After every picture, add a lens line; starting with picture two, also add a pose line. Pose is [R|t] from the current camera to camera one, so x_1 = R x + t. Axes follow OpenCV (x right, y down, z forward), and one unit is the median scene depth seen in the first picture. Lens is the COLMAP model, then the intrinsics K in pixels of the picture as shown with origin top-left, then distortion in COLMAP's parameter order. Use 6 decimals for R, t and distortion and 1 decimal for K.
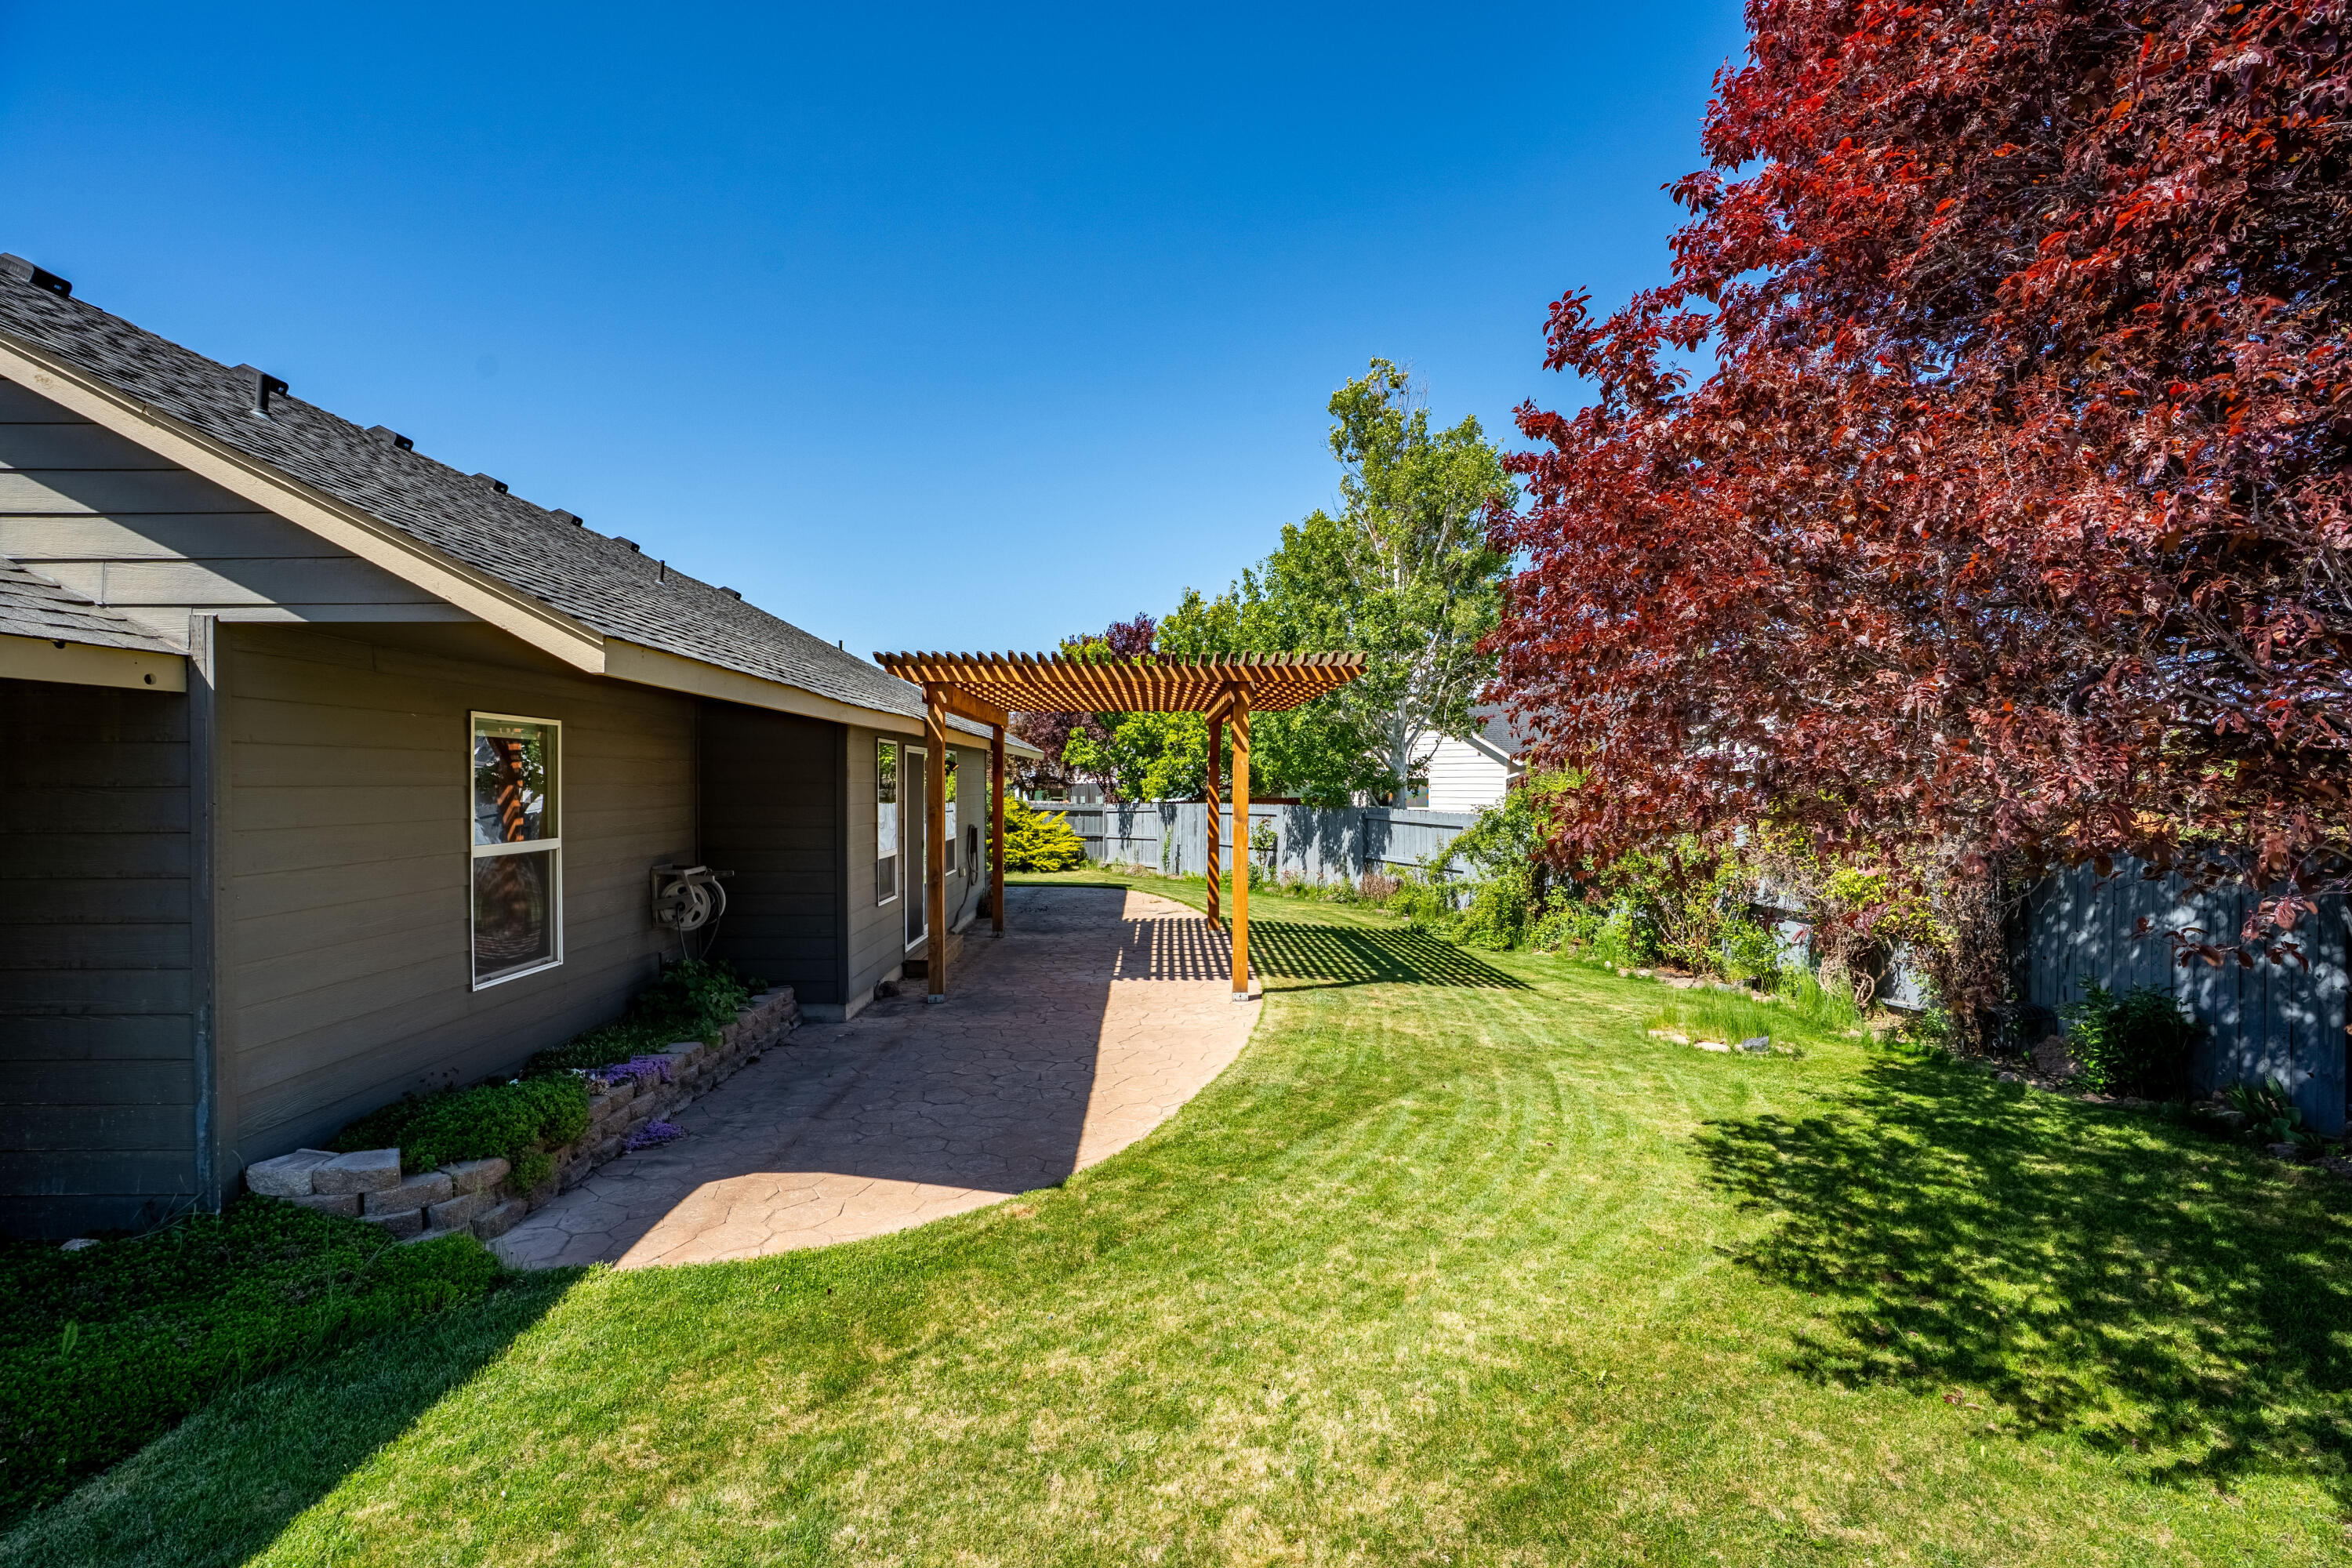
lens RADIAL K [[1072.9, 0, 1166.4], [0, 1072.9, 788.4], [0, 0, 1]] dist [-0.026103, 0.002763]
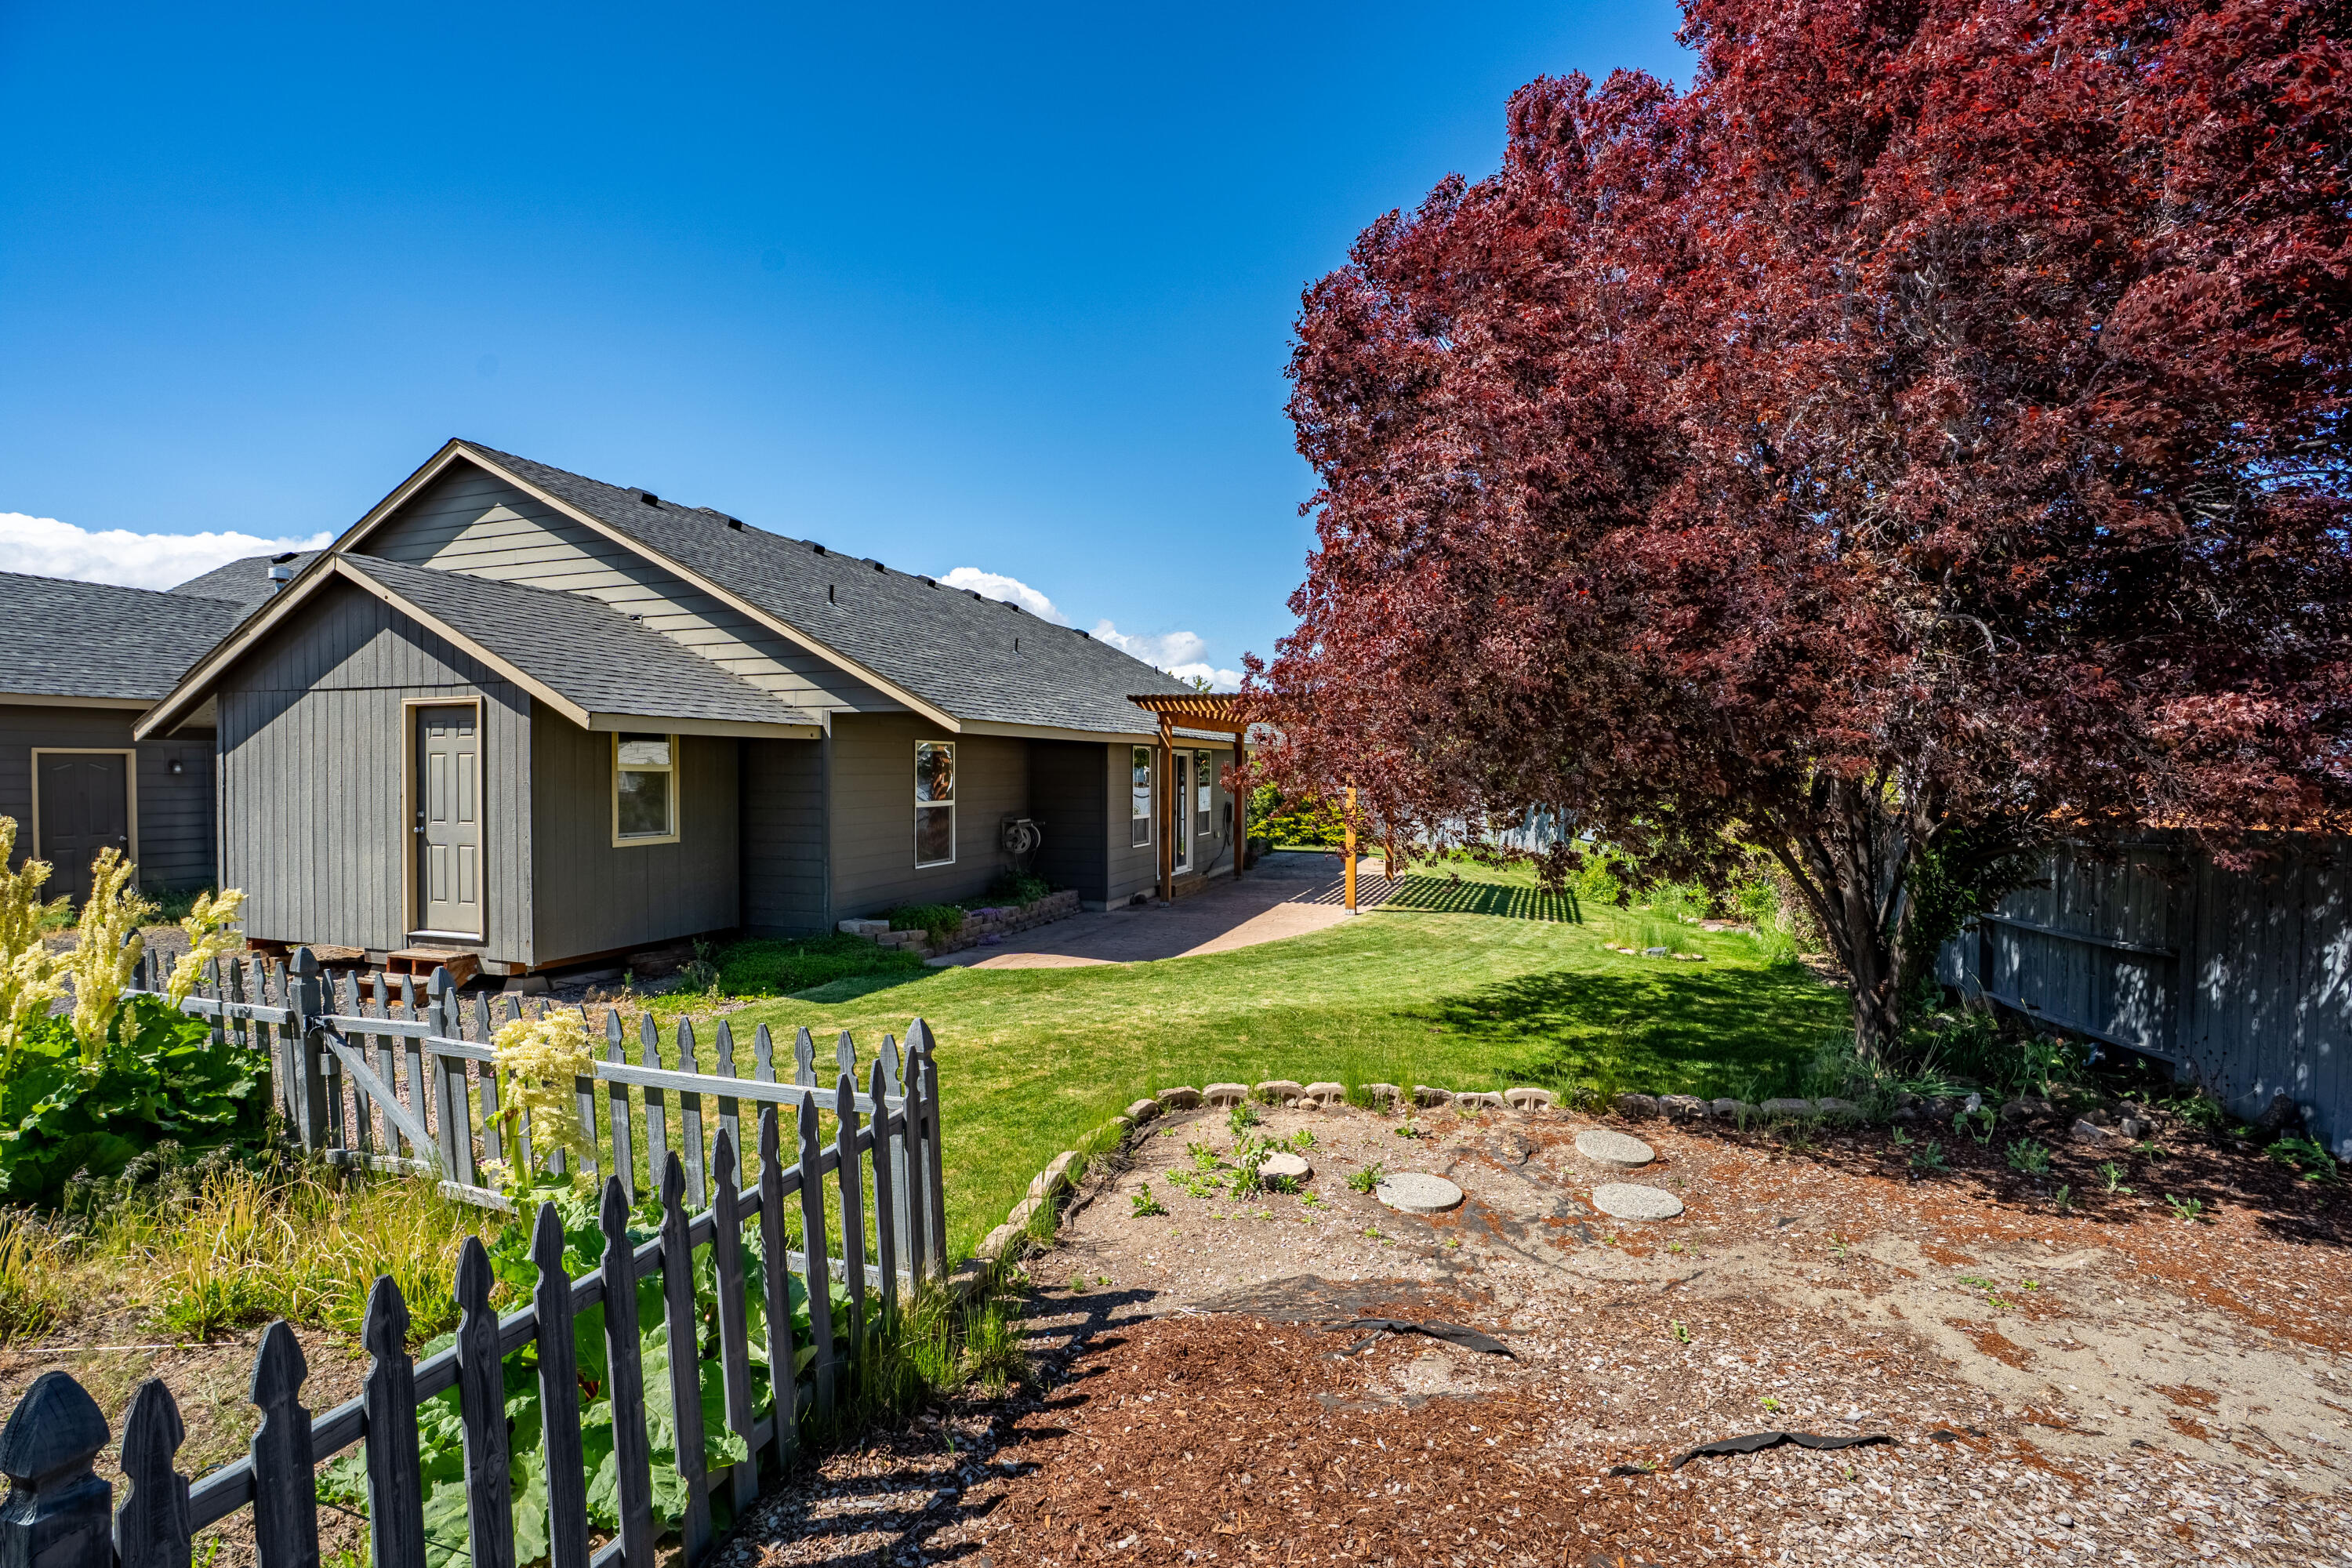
lens RADIAL K [[1072.9, 0, 1181.8], [0, 1072.9, 775.5], [0, 0, 1]] dist [-0.026103, 0.002763]
pose [[0.942215, 0.005517, -0.334963, 0.520253], [-0.005492, 0.999984, 0.001020, -0.004784], [0.334964, 0.000879, 0.942231, -0.777275]]
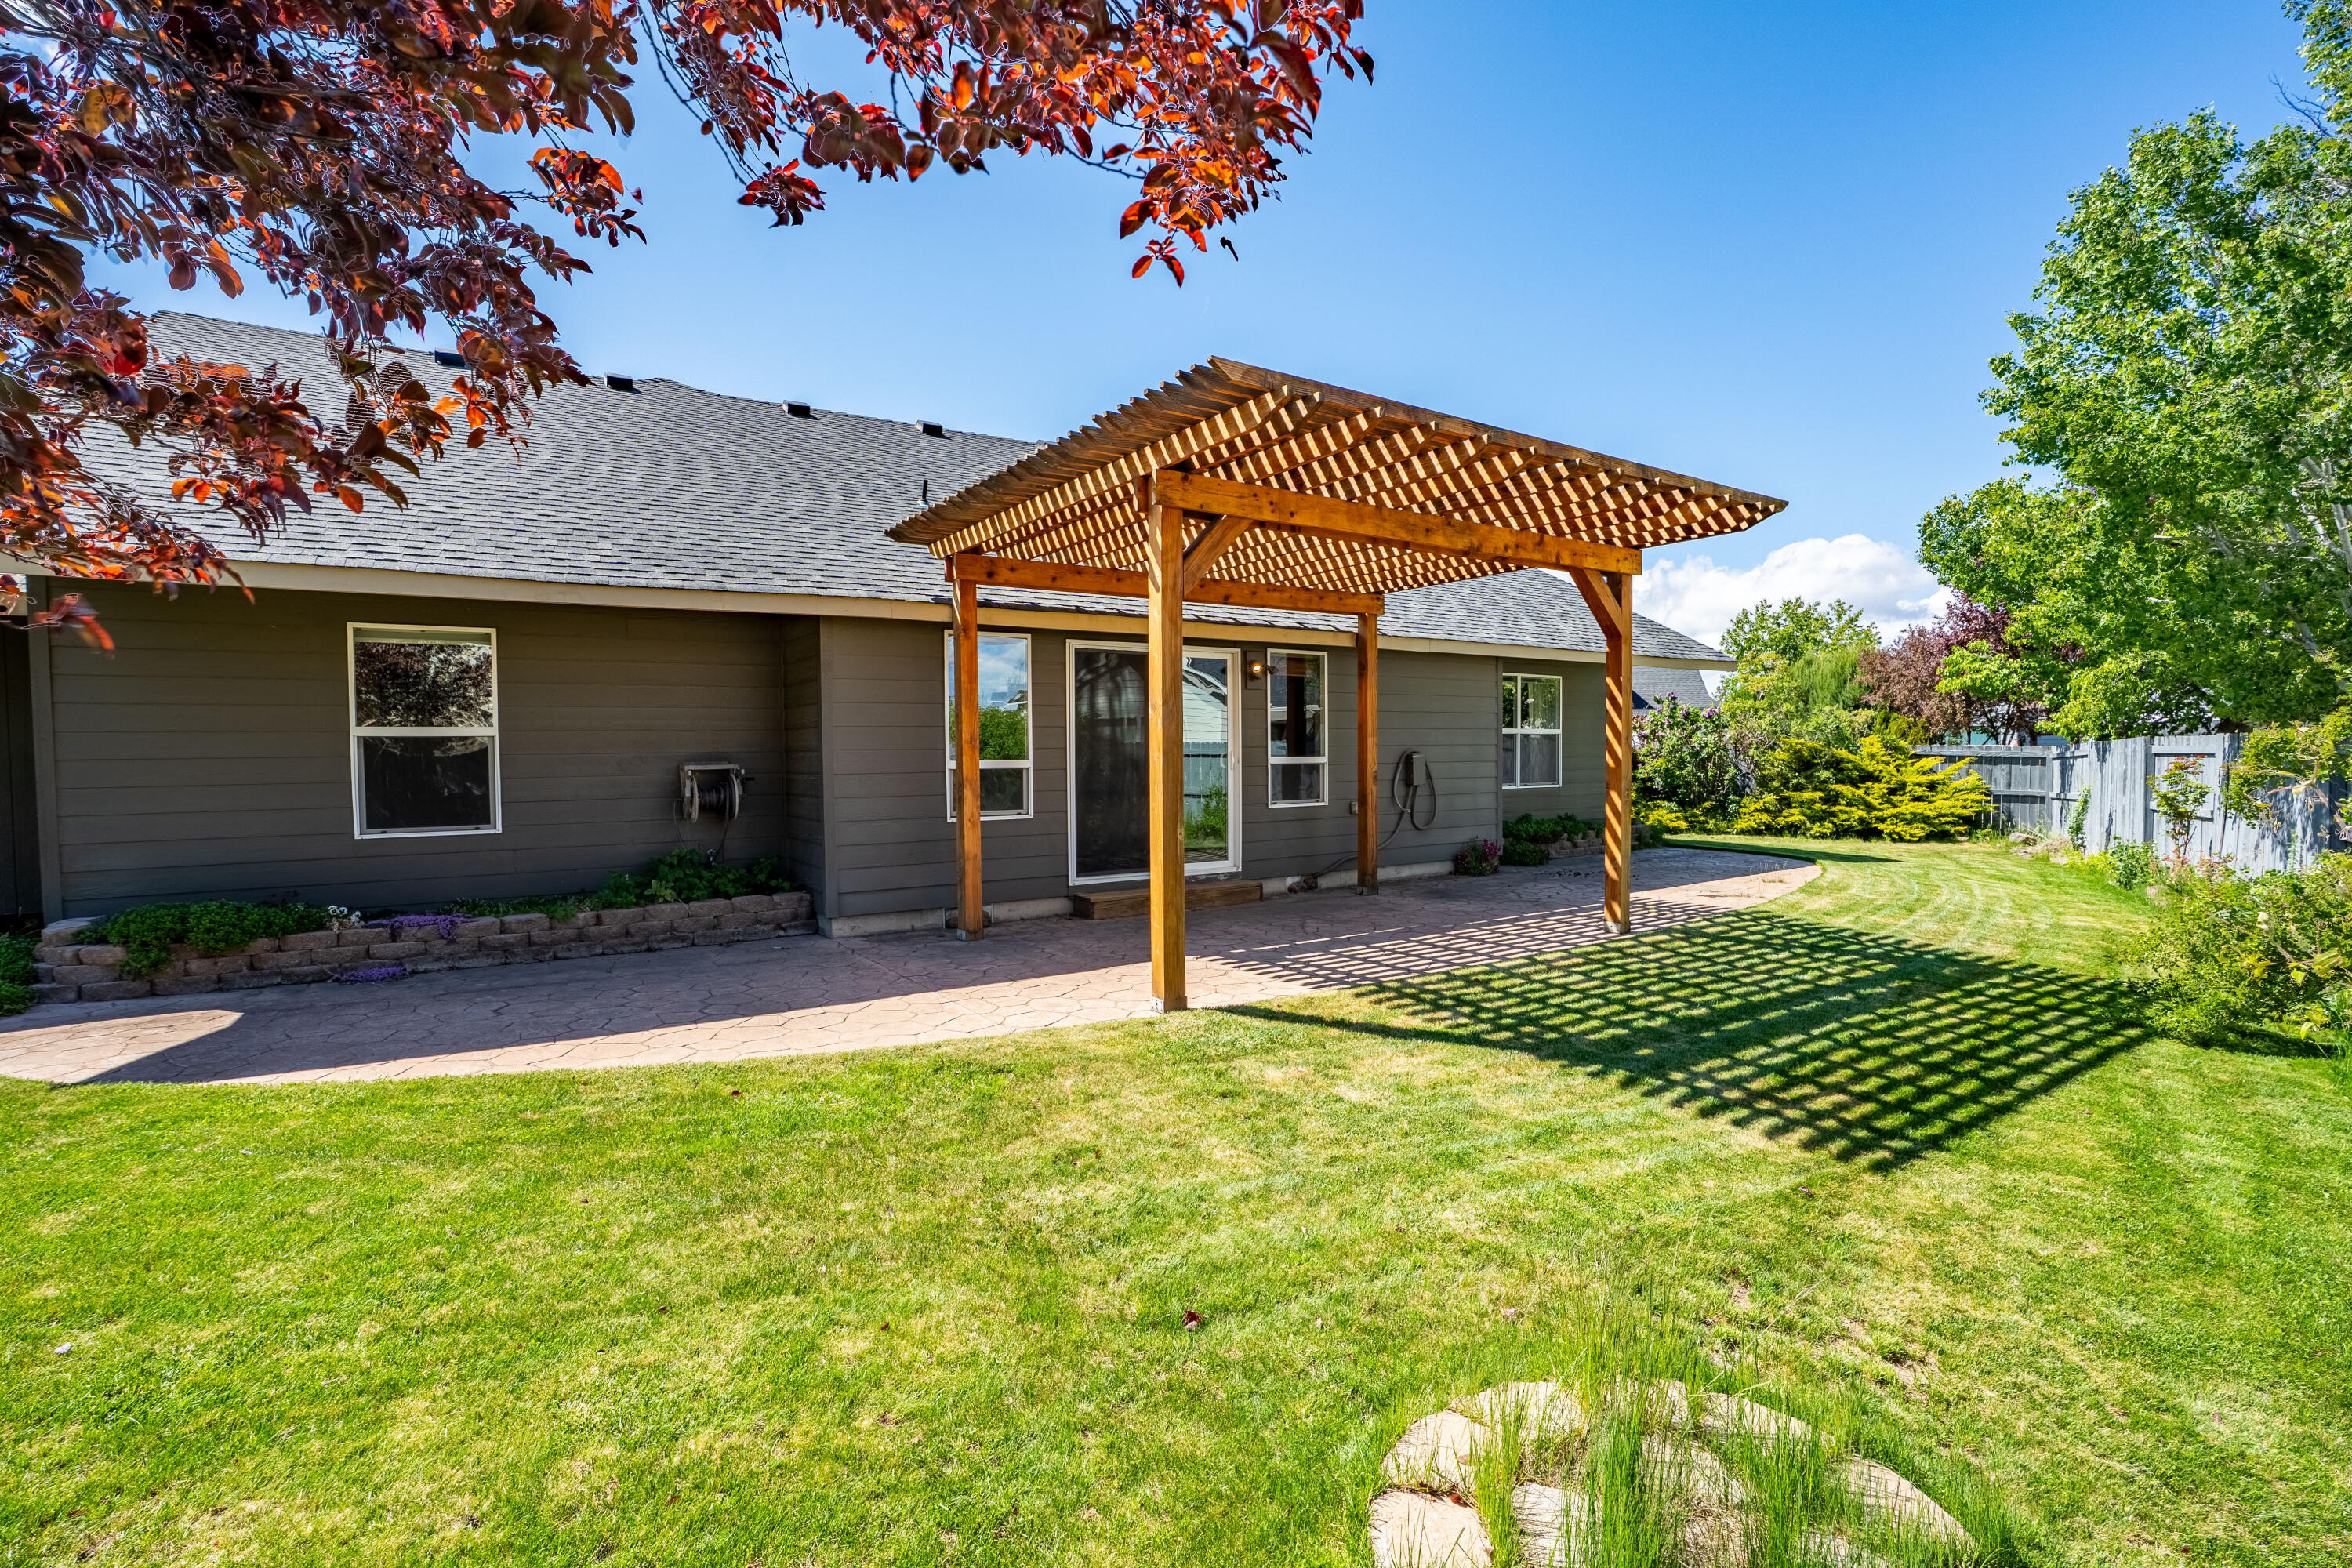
lens RADIAL K [[1072.9, 0, 1167.4], [0, 1072.9, 786.6], [0, 0, 1]] dist [-0.026103, 0.002763]
pose [[0.537279, 0.024937, -0.843036, 0.839235], [0.003476, 0.999489, 0.031780, 0.078048], [0.843398, -0.020005, 0.536917, 0.993672]]
